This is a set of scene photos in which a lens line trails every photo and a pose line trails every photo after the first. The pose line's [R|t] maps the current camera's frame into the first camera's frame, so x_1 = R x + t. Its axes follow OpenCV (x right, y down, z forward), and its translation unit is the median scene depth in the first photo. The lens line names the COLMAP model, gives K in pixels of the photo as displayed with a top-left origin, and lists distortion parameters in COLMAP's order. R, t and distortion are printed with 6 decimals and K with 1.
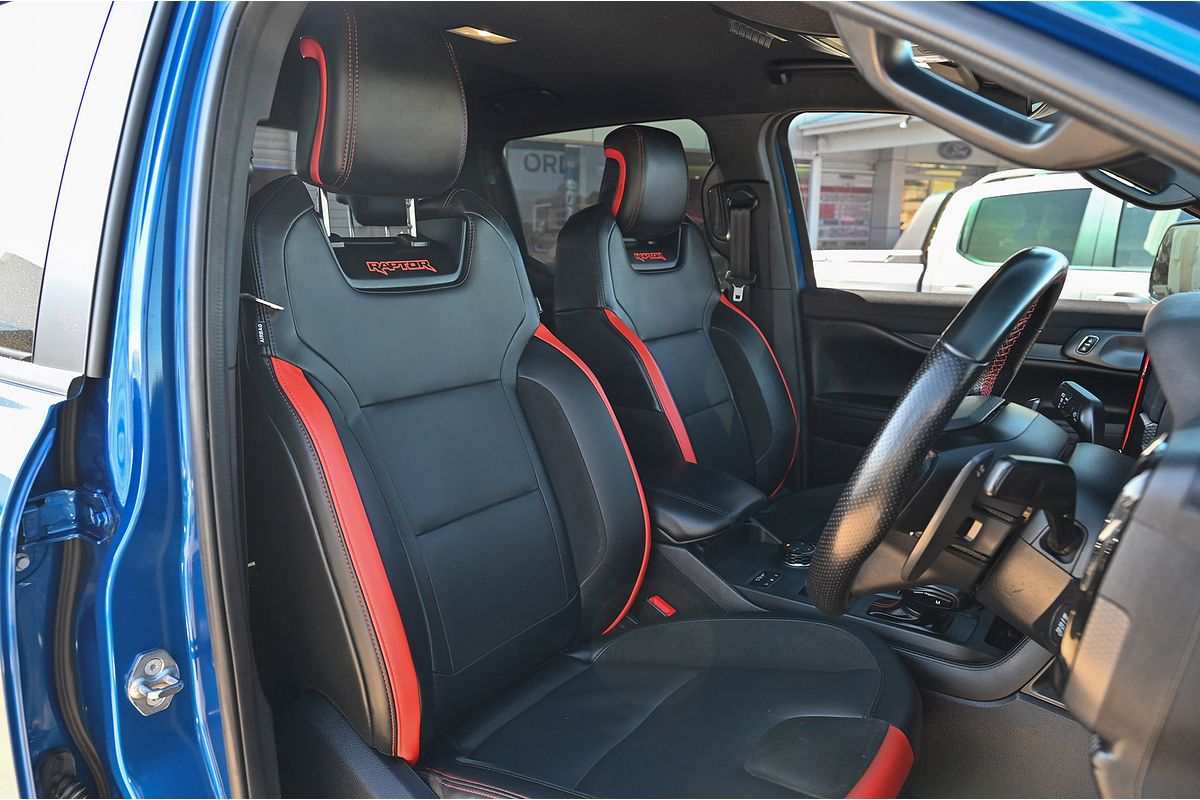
lens RADIAL K [[857.7, 0, 599.6], [0, 857.7, 400.9], [0, 0, 1]] dist [0.025729, -0.001083]
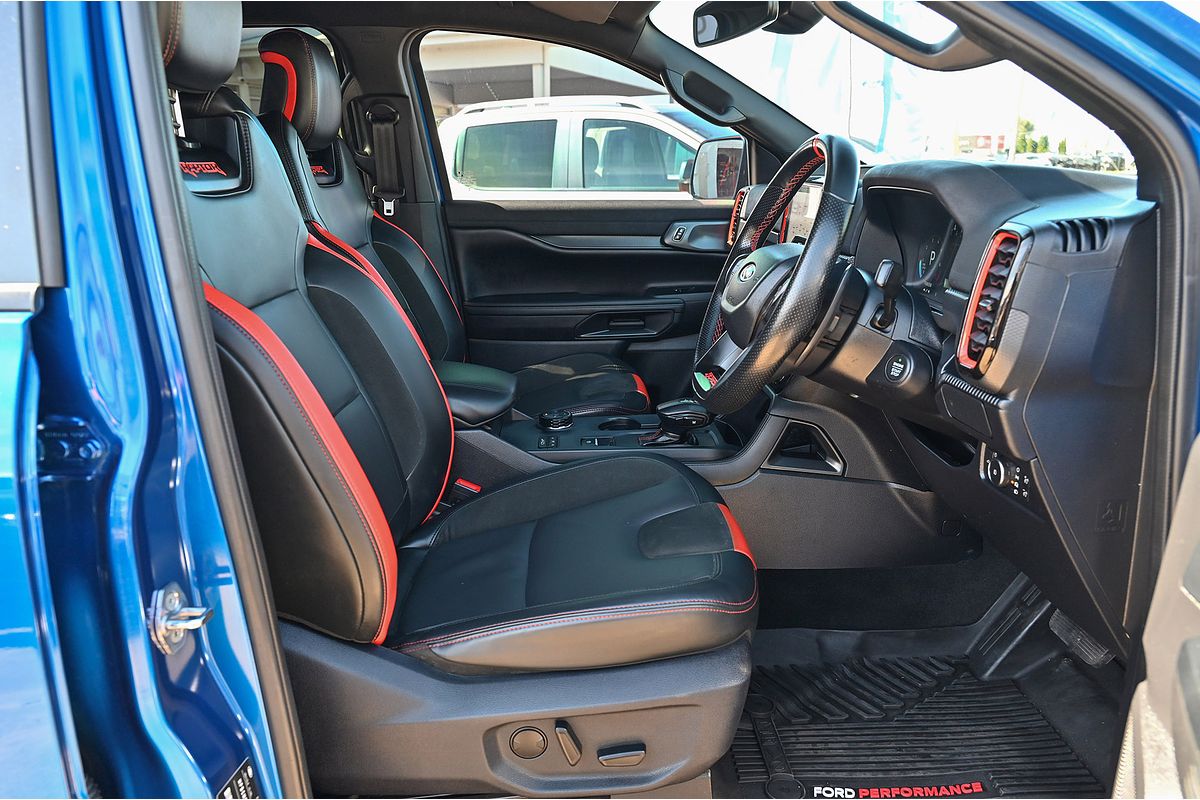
lens RADIAL K [[878.0, 0, 603.4], [0, 878.0, 408.1], [0, 0, 1]] dist [0.004903, -0.000529]
pose [[0.799650, -0.168704, 0.576281, -0.324445], [0.126751, 0.985520, 0.112627, 0.029208], [-0.586937, -0.017018, 0.809454, -0.002234]]
